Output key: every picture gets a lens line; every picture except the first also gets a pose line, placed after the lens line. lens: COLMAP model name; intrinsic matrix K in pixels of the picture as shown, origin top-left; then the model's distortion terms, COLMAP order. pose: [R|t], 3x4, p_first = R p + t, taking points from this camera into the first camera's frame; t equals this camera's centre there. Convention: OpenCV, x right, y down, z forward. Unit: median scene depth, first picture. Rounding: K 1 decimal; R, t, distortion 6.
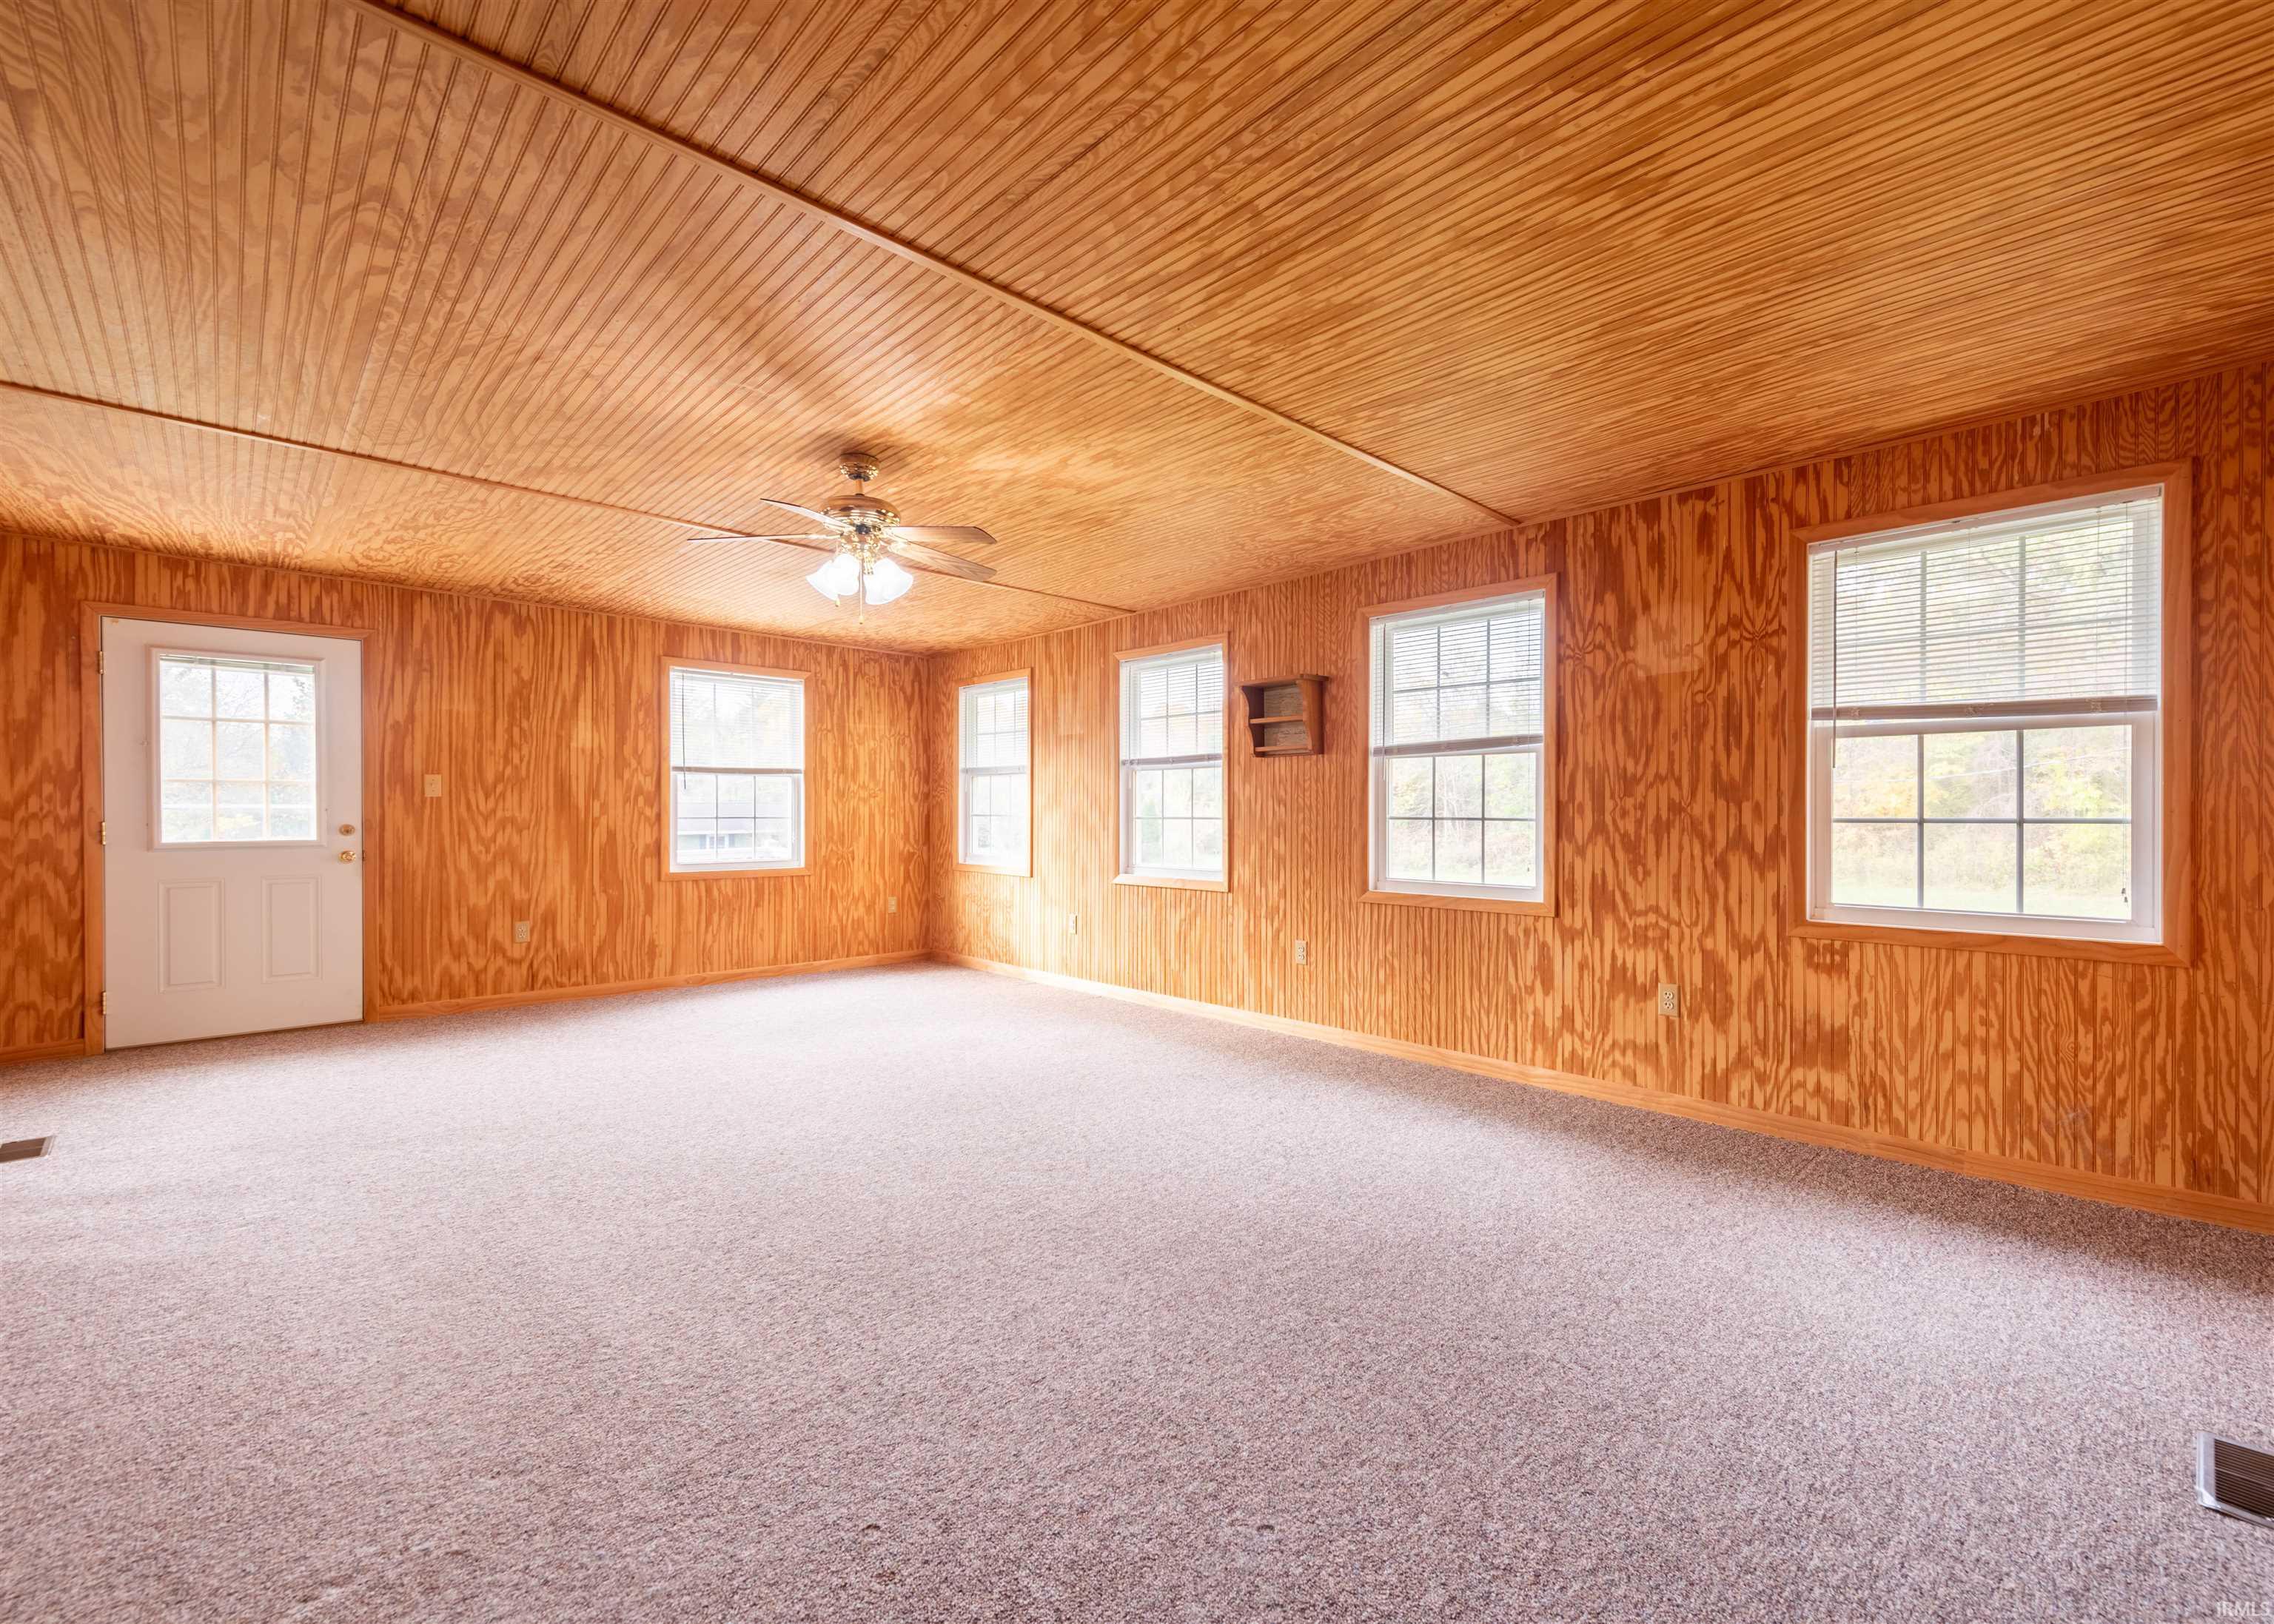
lens RADIAL K [[953.9, 0, 1178.5], [0, 953.9, 806.1], [0, 0, 1]] dist [0.008099, 0.000133]
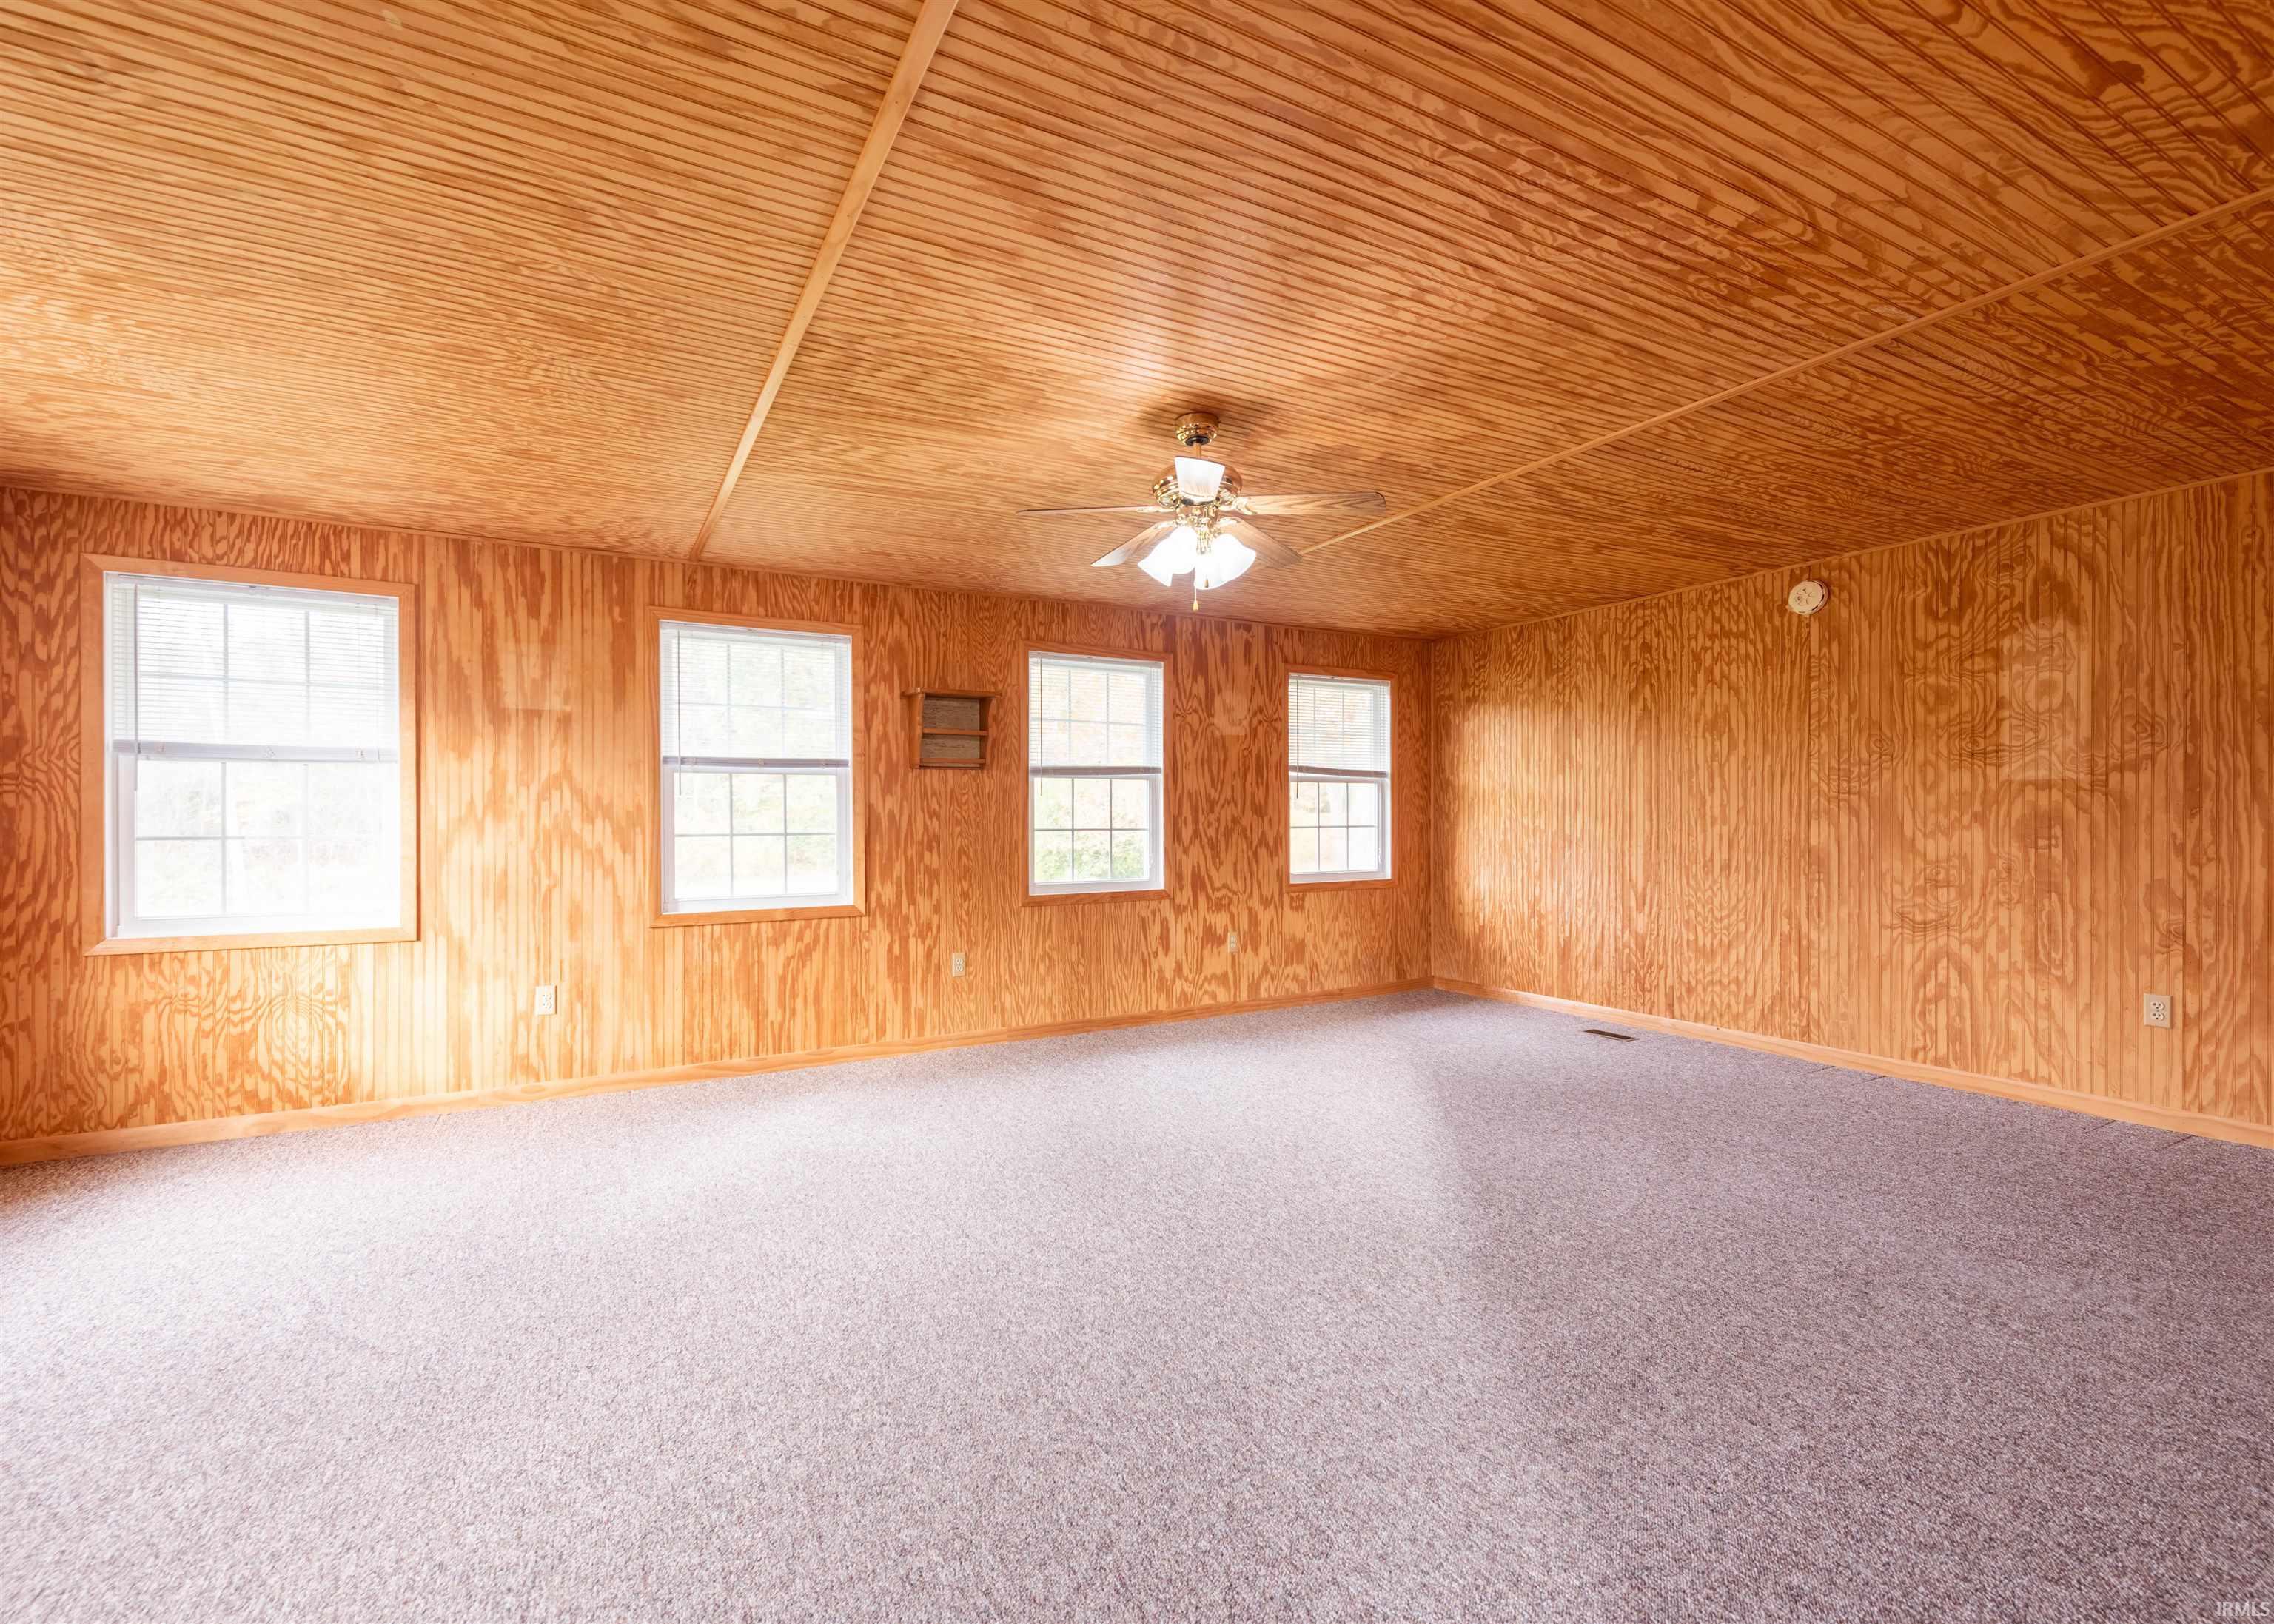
lens RADIAL K [[955.2, 0, 1150.5], [0, 955.2, 815.5], [0, 0, 1]] dist [0.022853, -0.007431]
pose [[0.279239, -0.000130, 0.960222, -0.942623], [-0.001694, 0.999998, 0.000628, -0.006661], [-0.960220, -0.001802, 0.279238, 0.625695]]
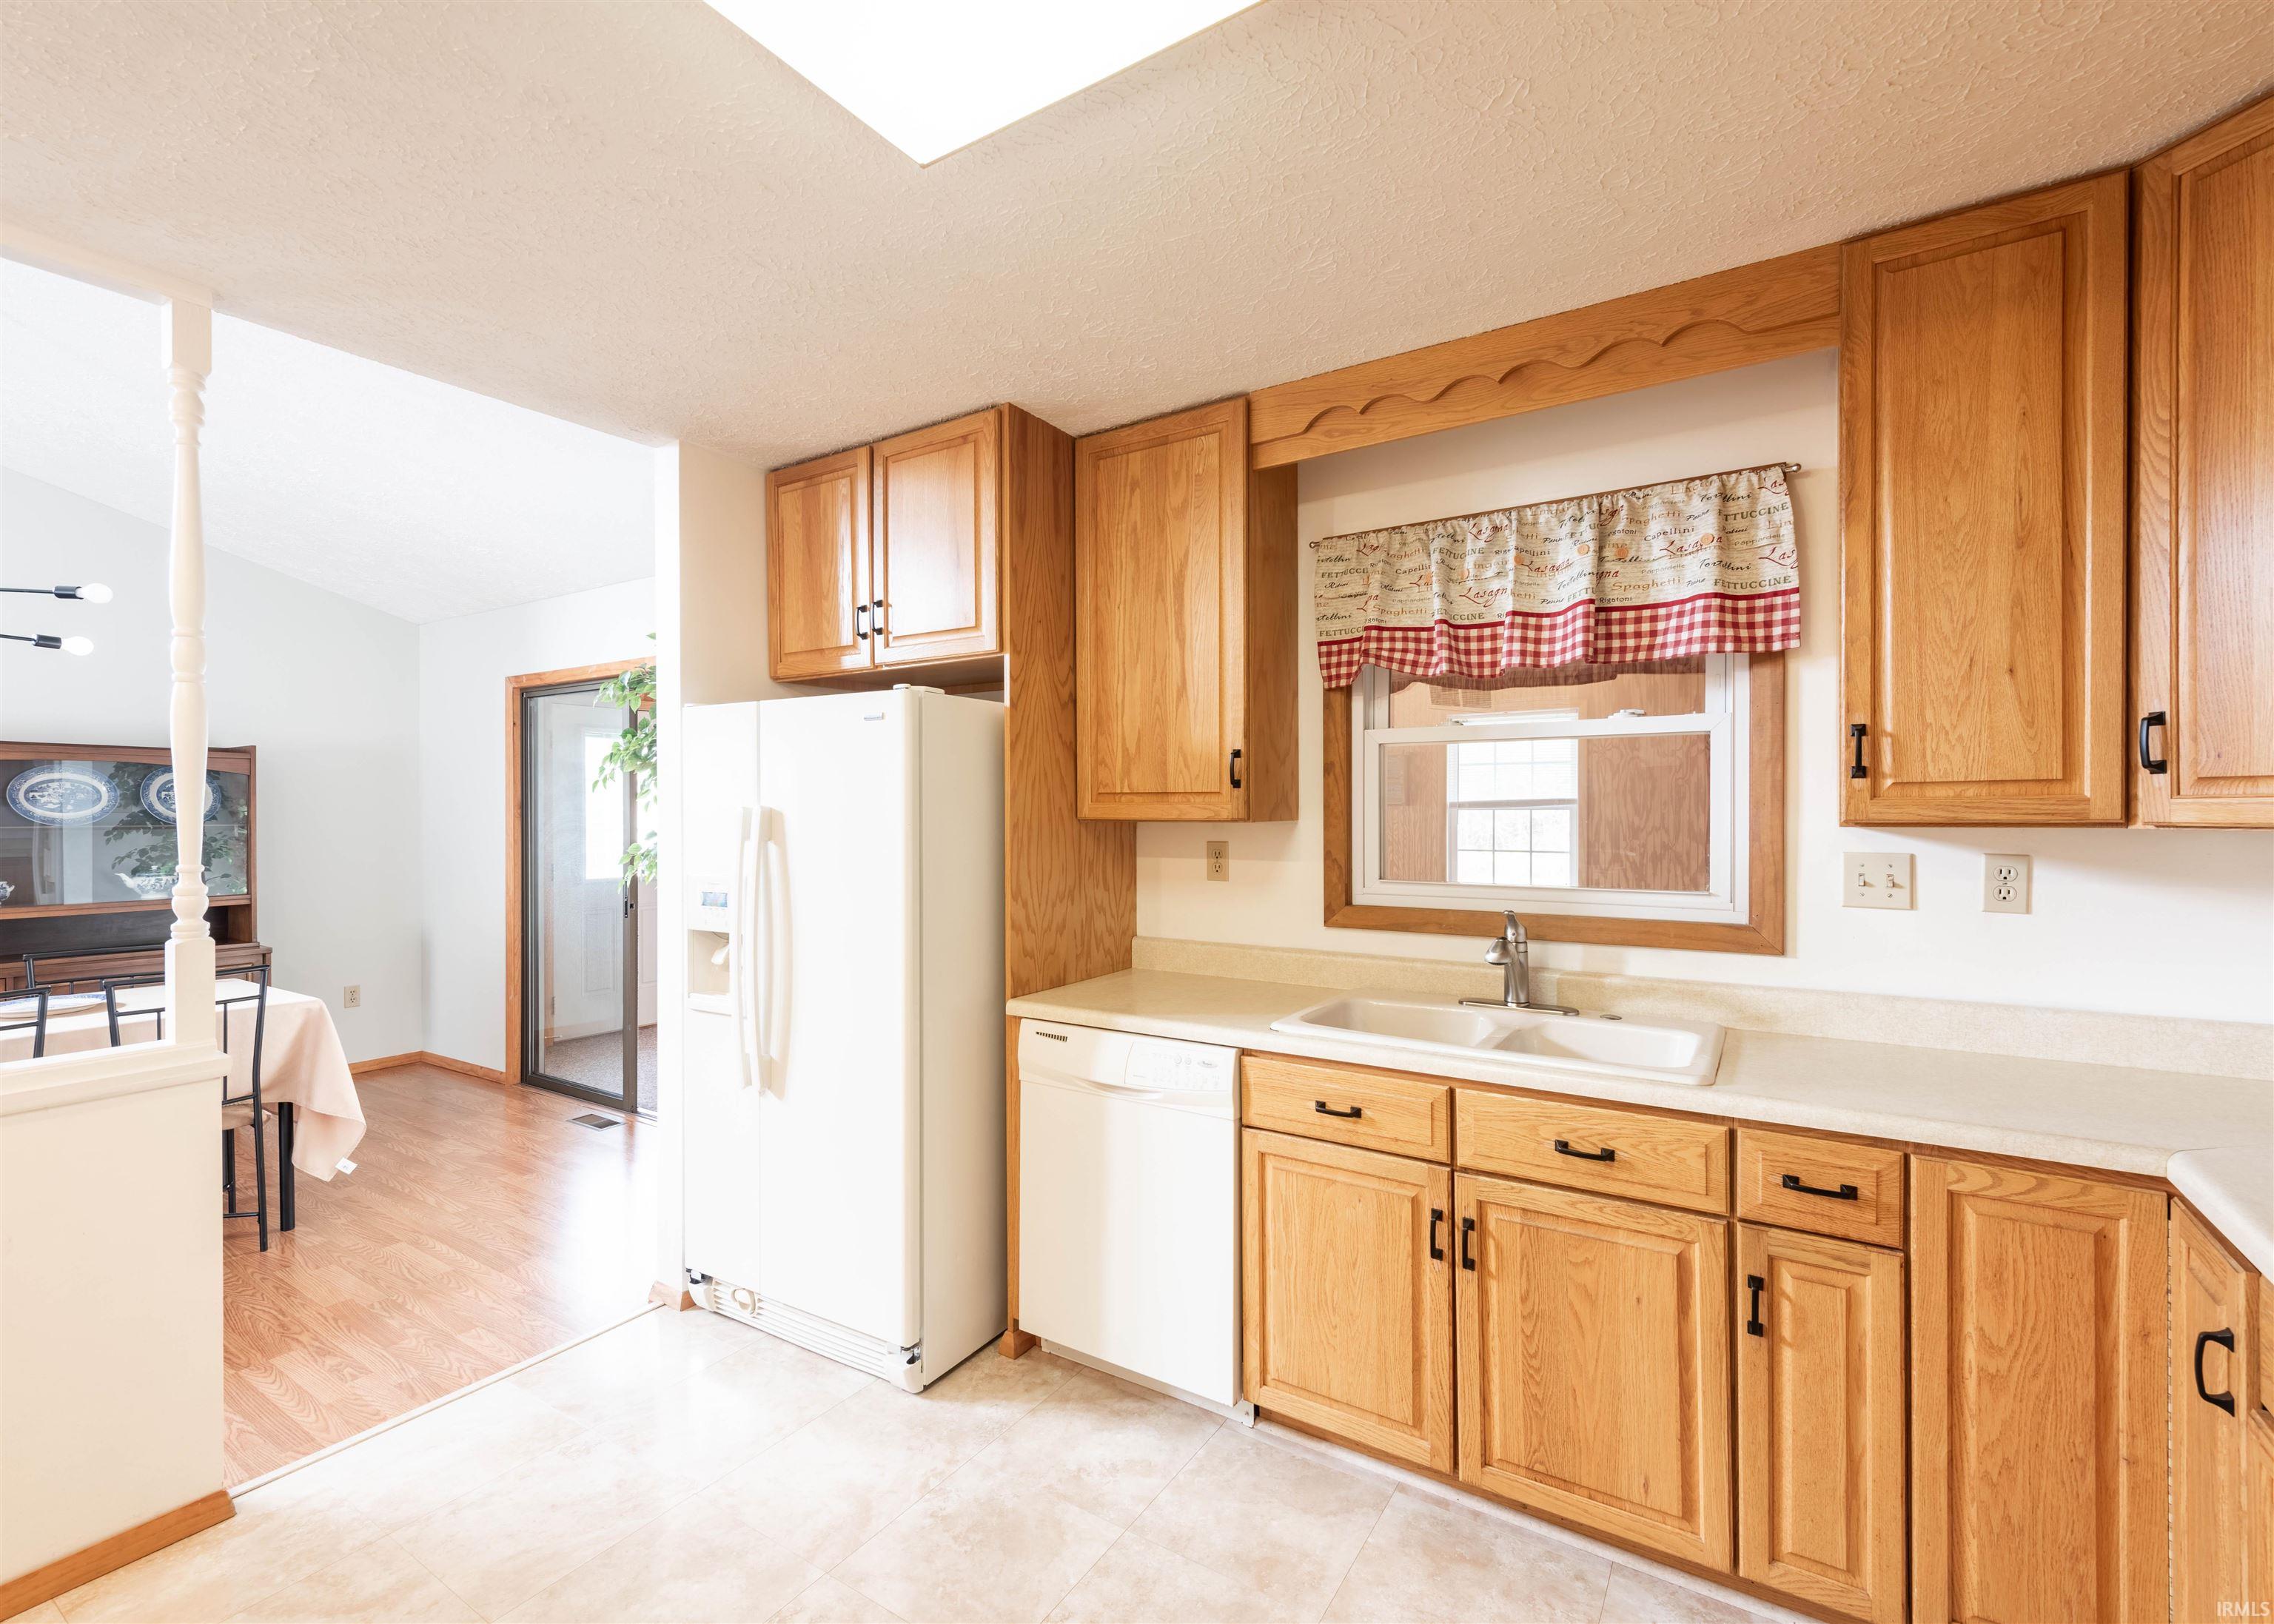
lens RADIAL K [[1041.1, 0, 1102.6], [0, 1041.1, 814.0], [0, 0, 1]] dist [0.025561, -0.008792]
pose [[0.983590, -0.003257, 0.180388, -0.694157], [0.002141, 0.999977, 0.006379, -0.061875], [-0.180404, -0.005888, 0.983575, -0.551976]]
